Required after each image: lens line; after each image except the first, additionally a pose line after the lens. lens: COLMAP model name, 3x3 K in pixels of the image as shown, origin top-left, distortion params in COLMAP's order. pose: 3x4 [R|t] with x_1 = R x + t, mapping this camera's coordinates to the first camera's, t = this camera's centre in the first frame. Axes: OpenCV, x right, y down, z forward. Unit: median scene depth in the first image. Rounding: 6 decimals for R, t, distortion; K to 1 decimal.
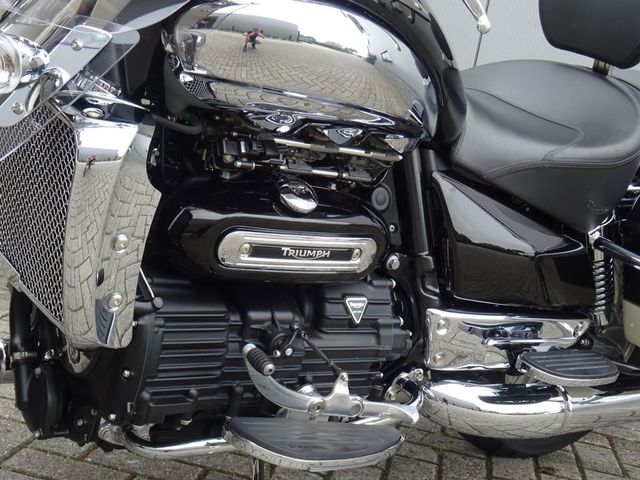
lens RADIAL K [[993.6, 0, 320.0], [0, 993.6, 240.0], [0, 0, 1]] dist [-0.005157, 0.000239]
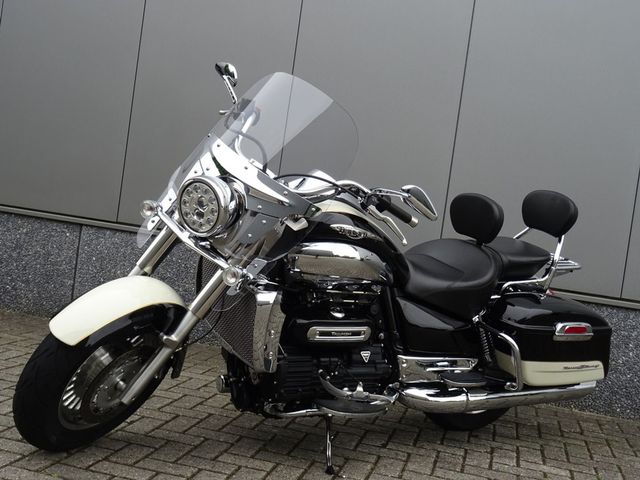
lens RADIAL K [[789.0, 0, 320.0], [0, 789.0, 240.0], [0, 0, 1]] dist [0.001230, -0.004472]
pose [[0.994580, -0.056075, -0.087551, 0.118937], [0.046716, 0.993320, -0.105513, -0.015116], [0.092883, 0.100851, 0.990556, -1.012250]]
